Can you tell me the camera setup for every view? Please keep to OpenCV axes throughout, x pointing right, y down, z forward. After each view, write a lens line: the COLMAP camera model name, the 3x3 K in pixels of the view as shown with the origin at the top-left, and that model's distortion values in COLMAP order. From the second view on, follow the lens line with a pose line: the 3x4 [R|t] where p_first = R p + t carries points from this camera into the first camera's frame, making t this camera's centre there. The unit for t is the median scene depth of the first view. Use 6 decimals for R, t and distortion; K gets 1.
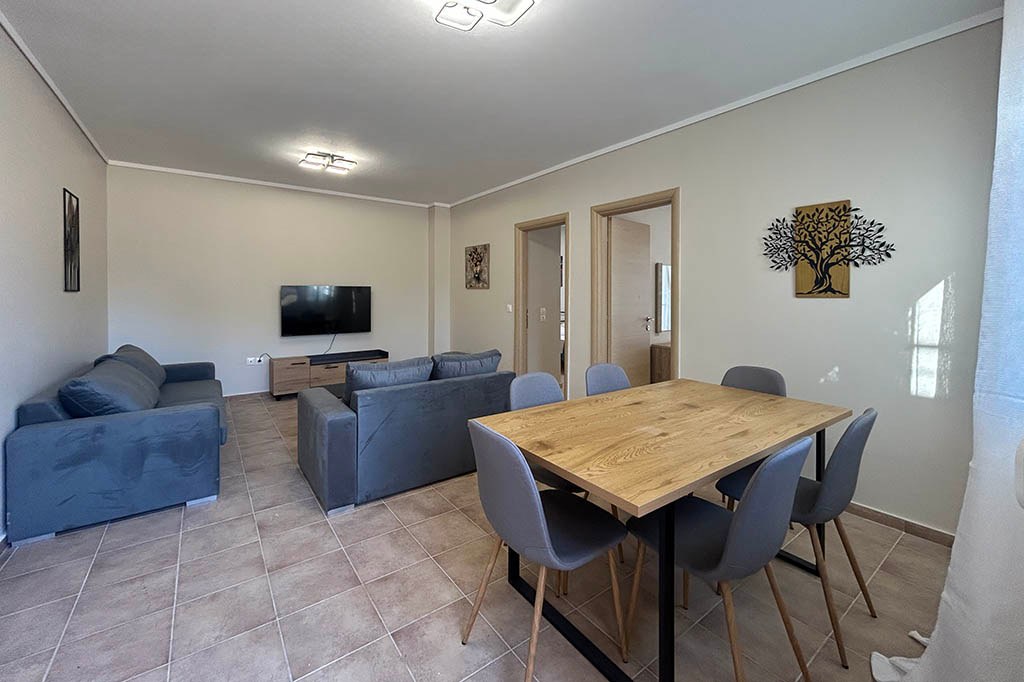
lens RADIAL K [[416.7, 0, 517.1], [0, 416.7, 299.0], [0, 0, 1]] dist [0.001314, -0.000820]
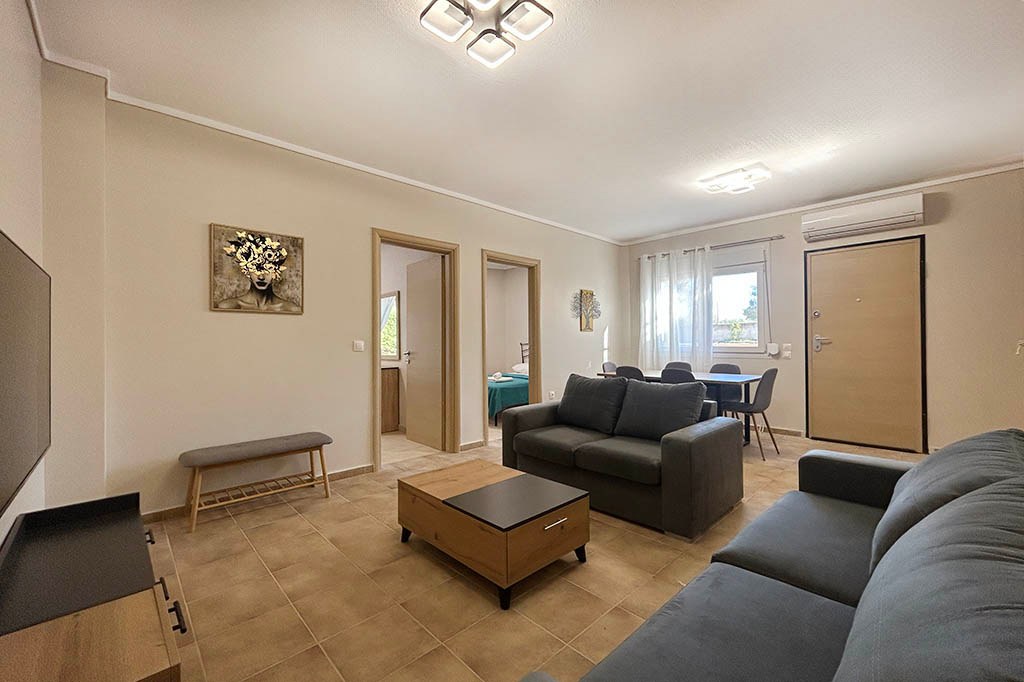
lens RADIAL K [[416.7, 0, 512.4], [0, 416.7, 340.3], [0, 0, 1]] dist [0.001314, -0.000820]
pose [[-0.115719, -0.006287, 0.993262, -0.684534], [0.011456, 0.999905, 0.007664, 0.010281], [-0.993216, 0.012265, -0.115636, 0.774818]]
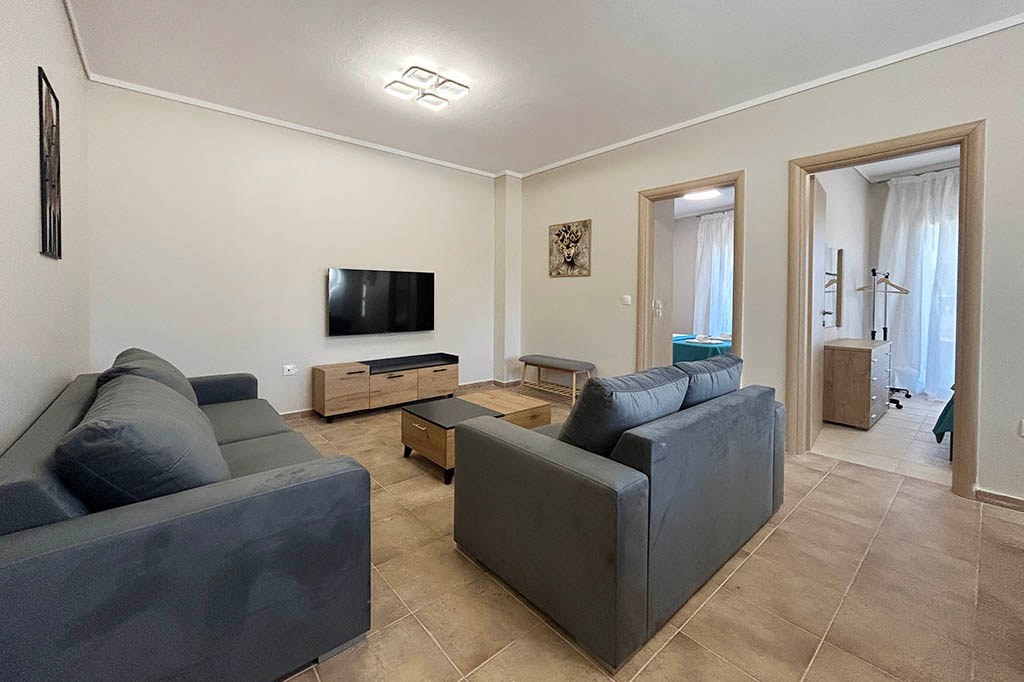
lens RADIAL K [[416.7, 0, 516.0], [0, 416.7, 302.4], [0, 0, 1]] dist [0.001314, -0.000820]
pose [[0.997256, 0.002975, 0.073976, -0.267689], [-0.003375, 0.999980, 0.005284, 0.022318], [-0.073959, -0.005519, 0.997246, 0.214848]]
